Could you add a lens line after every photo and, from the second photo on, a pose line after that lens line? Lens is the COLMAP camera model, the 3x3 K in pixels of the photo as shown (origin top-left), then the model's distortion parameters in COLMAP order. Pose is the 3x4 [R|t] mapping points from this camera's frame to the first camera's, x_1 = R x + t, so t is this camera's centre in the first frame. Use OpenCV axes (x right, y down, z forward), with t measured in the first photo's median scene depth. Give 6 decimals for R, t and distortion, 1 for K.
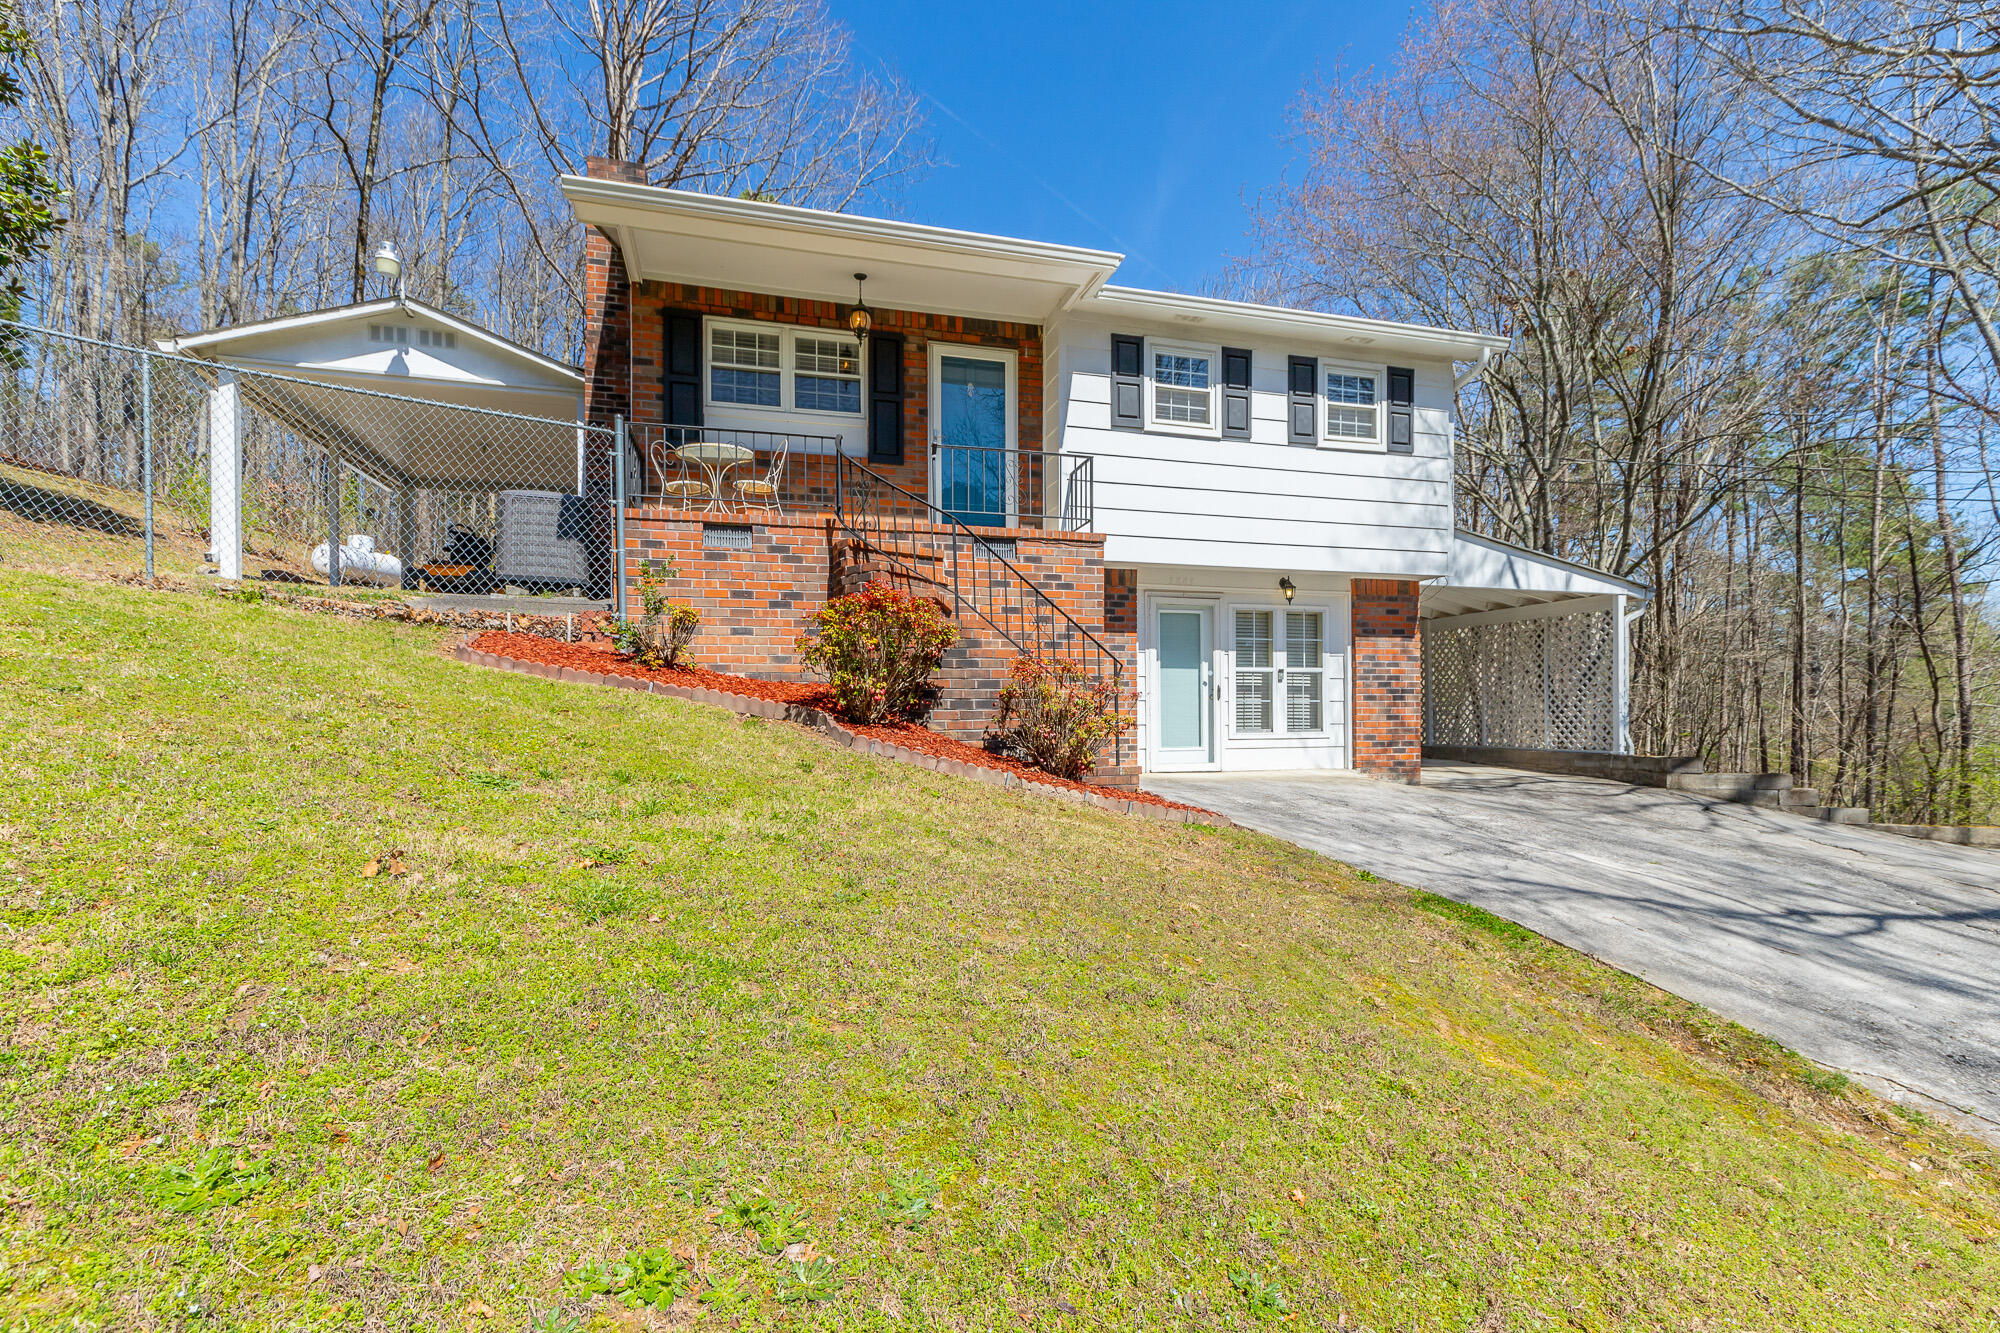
lens RADIAL K [[903.0, 0, 999.6], [0, 903.0, 700.0], [0, 0, 1]] dist [0.001889, -0.000280]
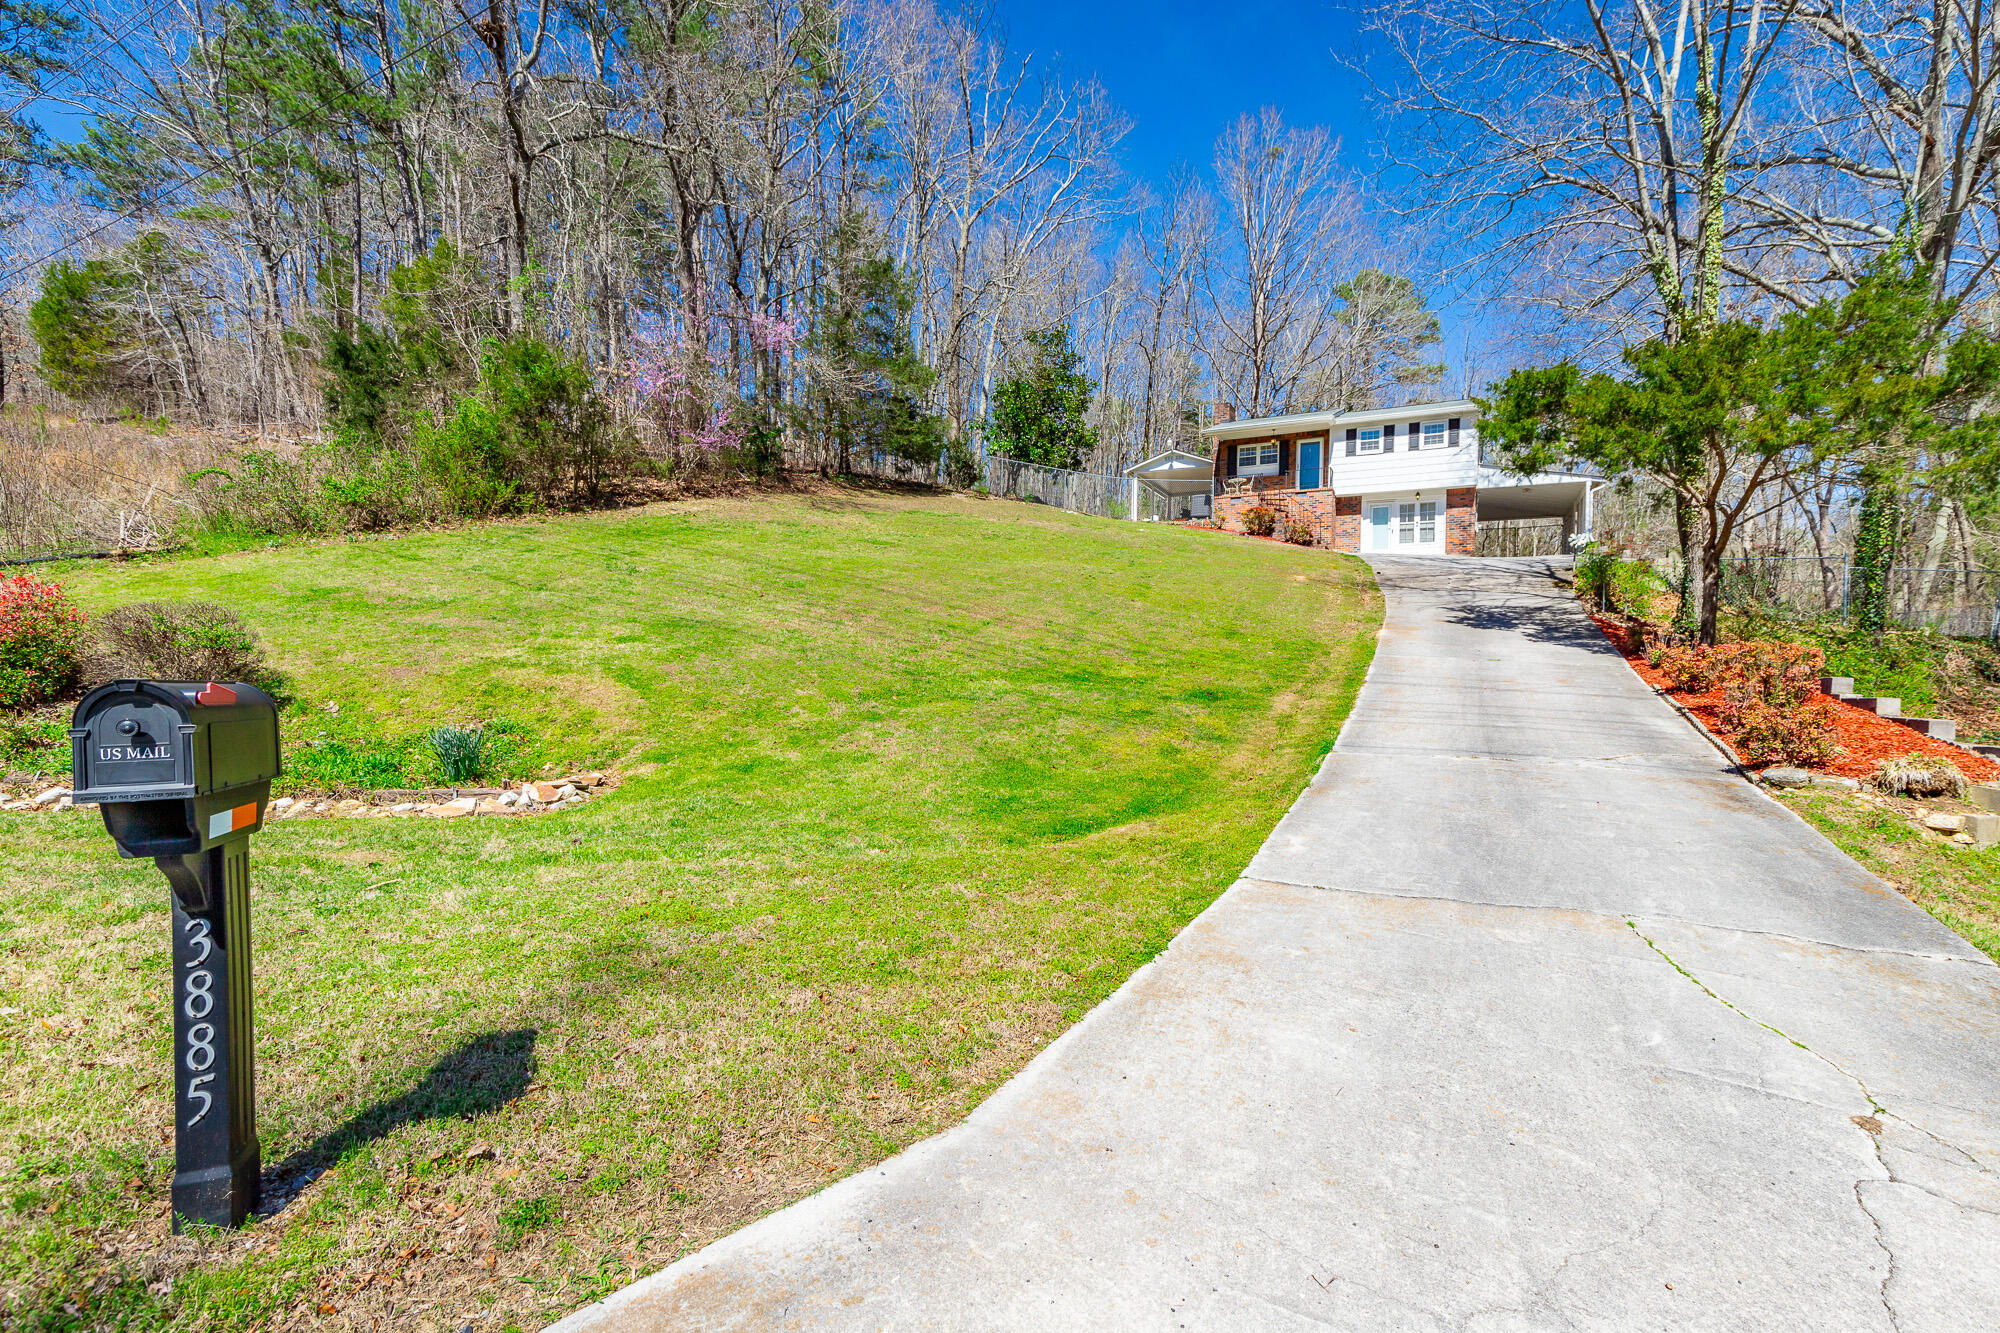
lens RADIAL K [[903.0, 0, 999.6], [0, 903.0, 700.0], [0, 0, 1]] dist [0.001889, -0.000280]
pose [[0.735526, 0.030185, -0.676824, 1.484746], [-0.015914, 0.999501, 0.027281, 0.552538], [0.677310, -0.009295, 0.735639, -2.418706]]
